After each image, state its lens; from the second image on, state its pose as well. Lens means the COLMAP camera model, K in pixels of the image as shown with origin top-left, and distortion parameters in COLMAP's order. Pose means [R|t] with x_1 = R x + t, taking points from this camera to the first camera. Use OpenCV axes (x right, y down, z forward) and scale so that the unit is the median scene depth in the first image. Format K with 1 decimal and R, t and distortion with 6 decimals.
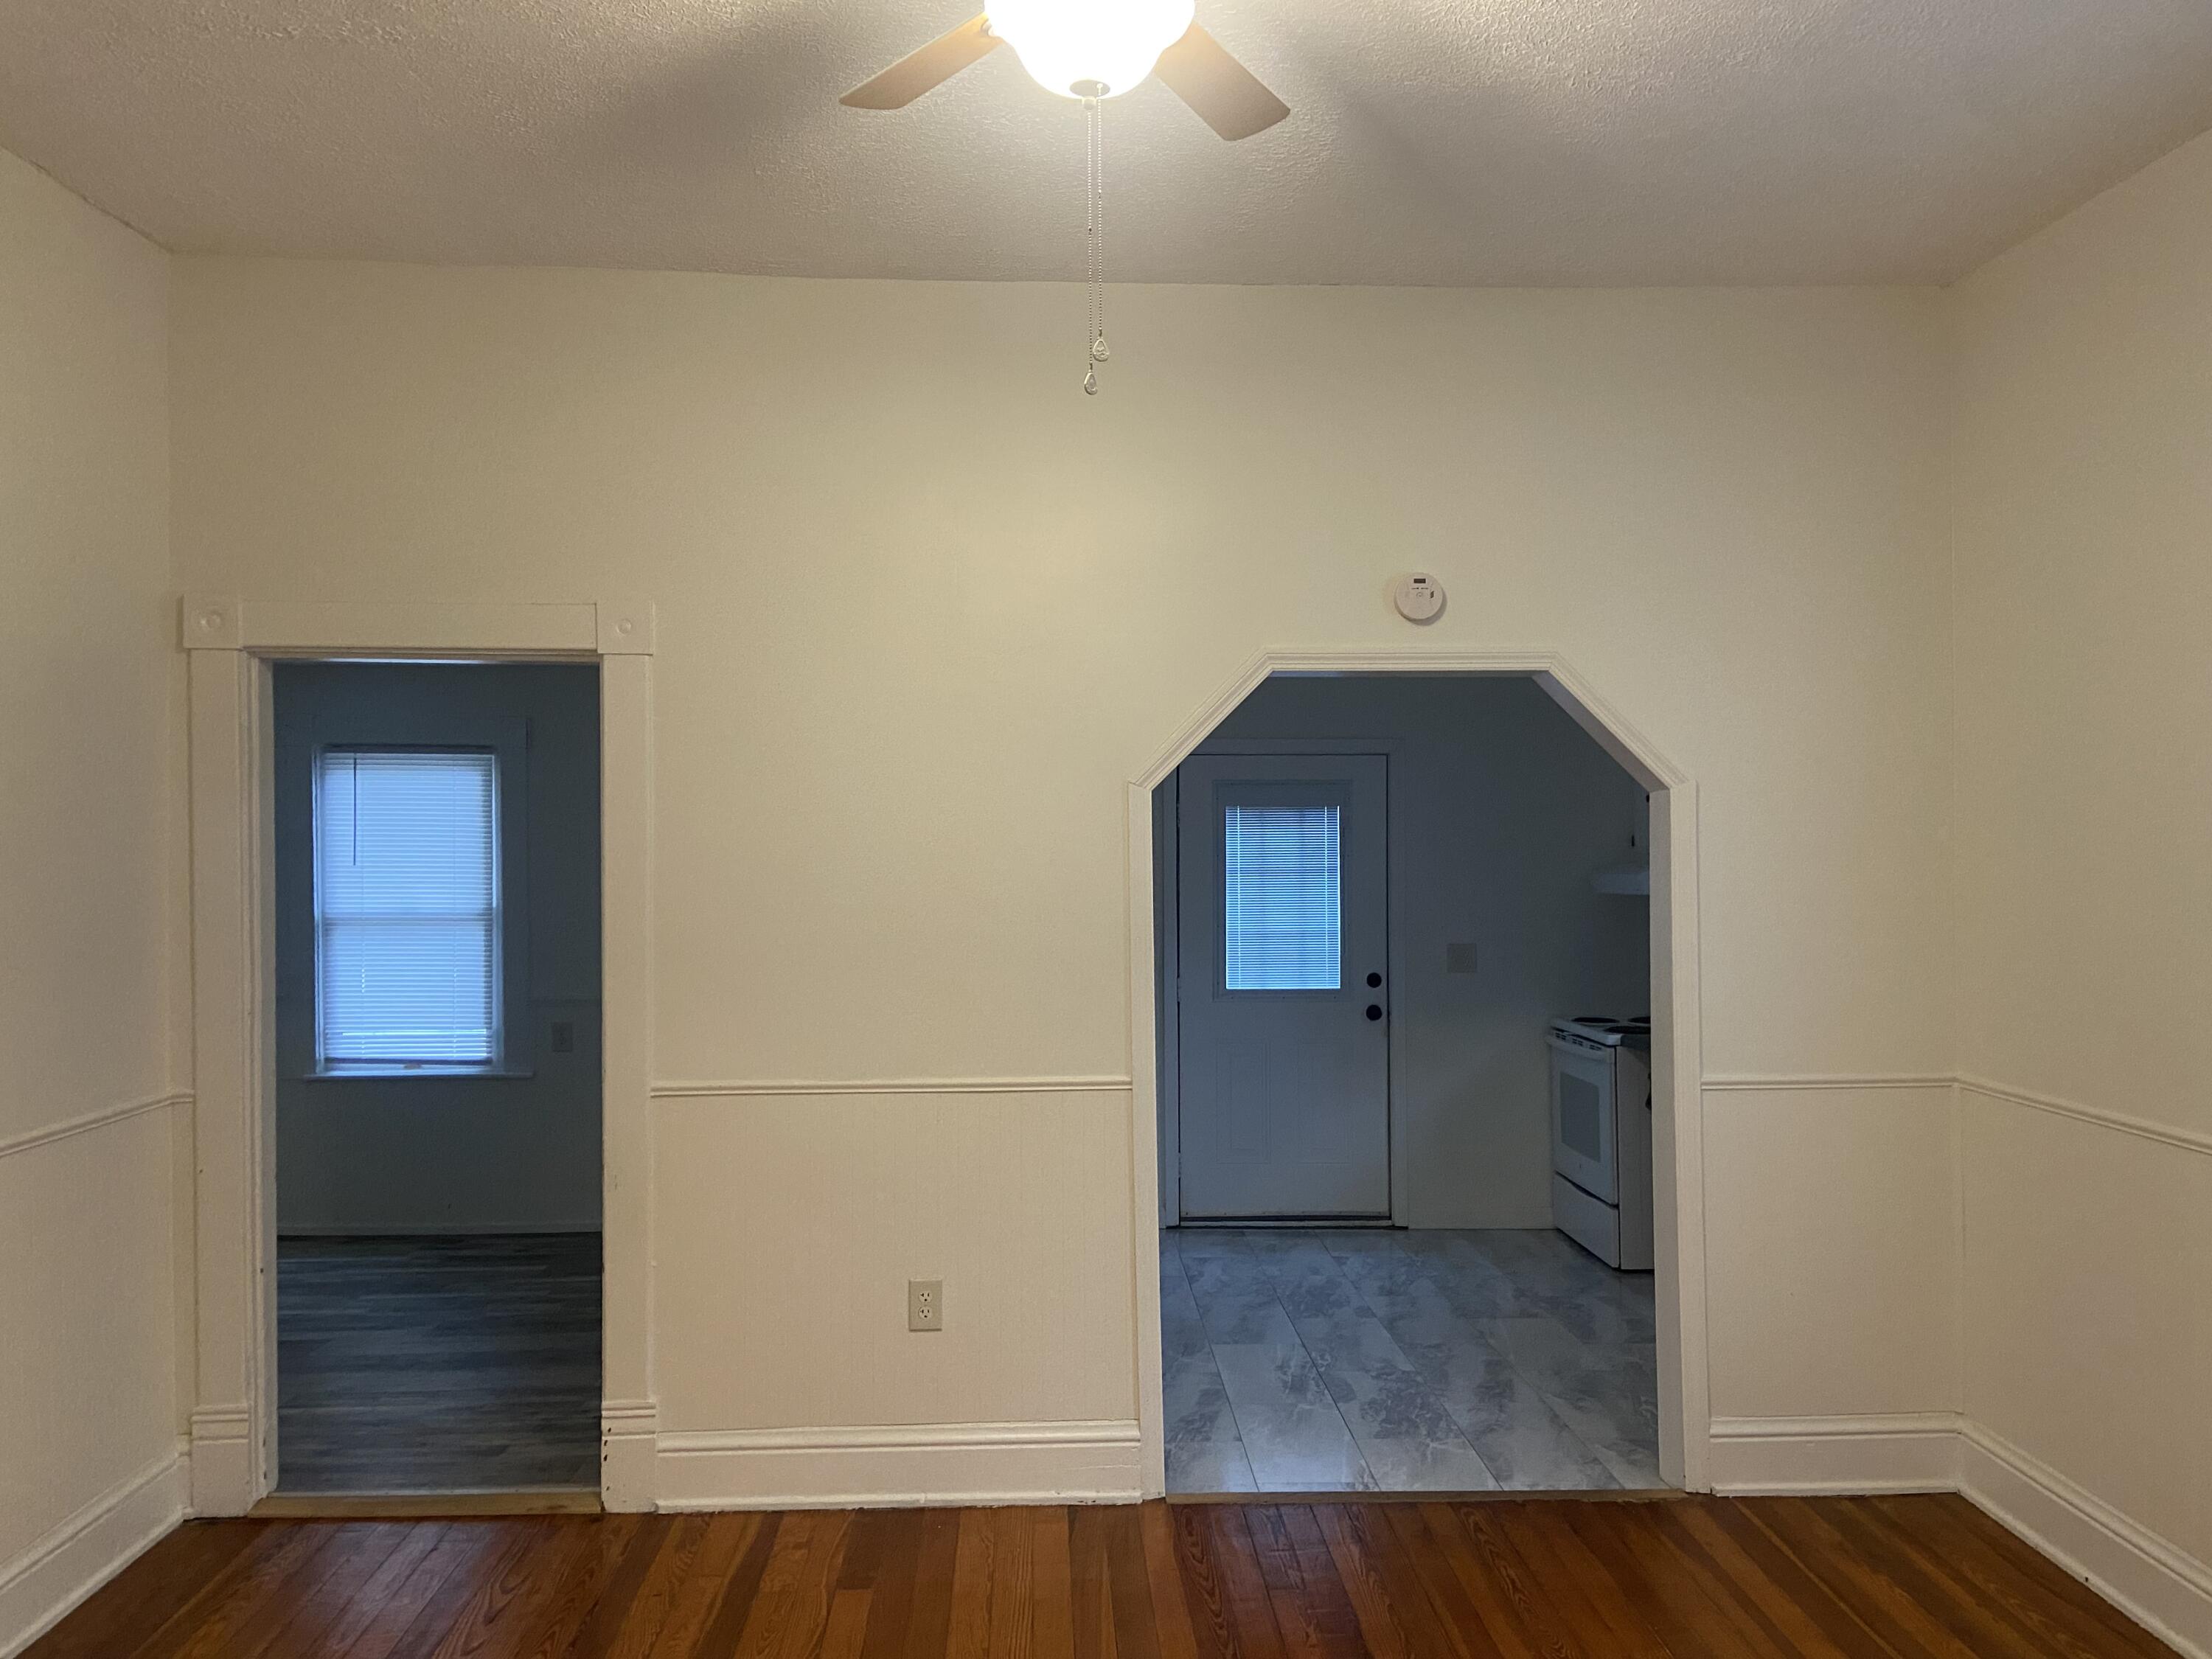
lens RADIAL K [[1663.2, 0, 1095.7], [0, 1663.2, 845.9], [0, 0, 1]] dist [0.130196, -0.162600]
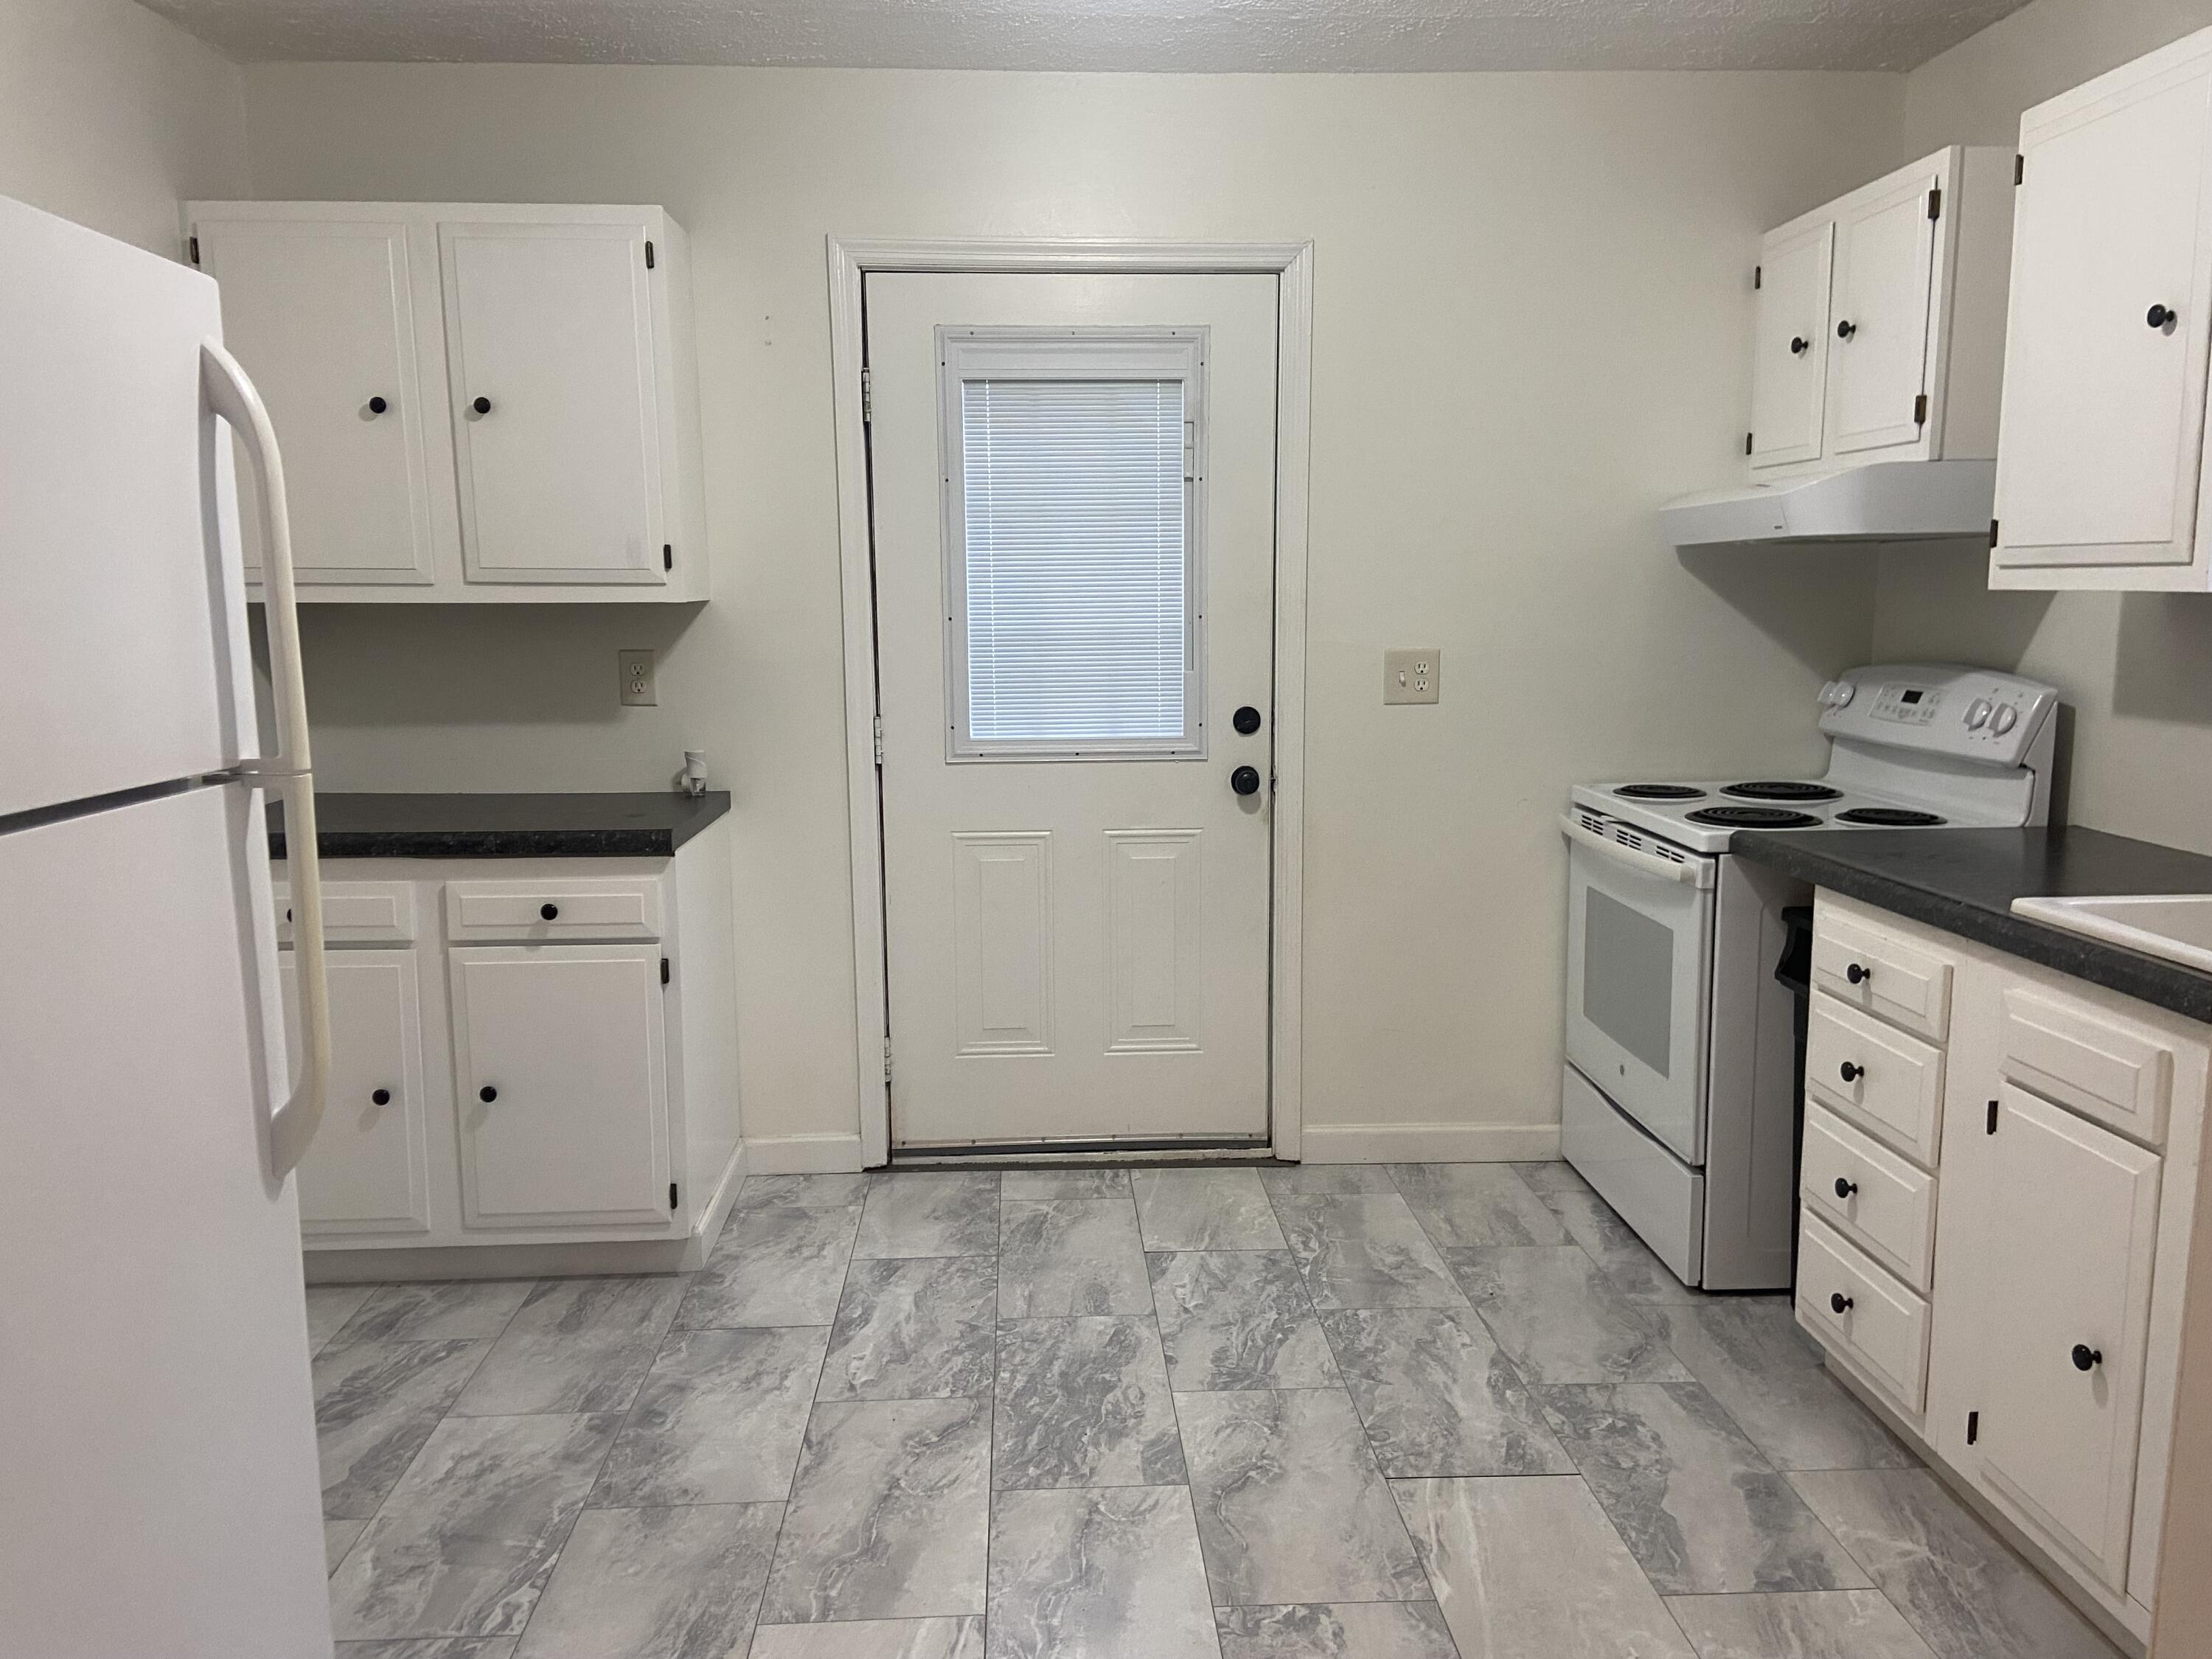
lens RADIAL K [[1663.2, 0, 1095.7], [0, 1663.2, 845.9], [0, 0, 1]] dist [0.130196, -0.162600]
pose [[0.999819, -0.006736, 0.017795, 0.119074], [0.003743, 0.986594, 0.163153, 0.035994], [-0.018655, -0.163056, 0.986440, 0.514740]]
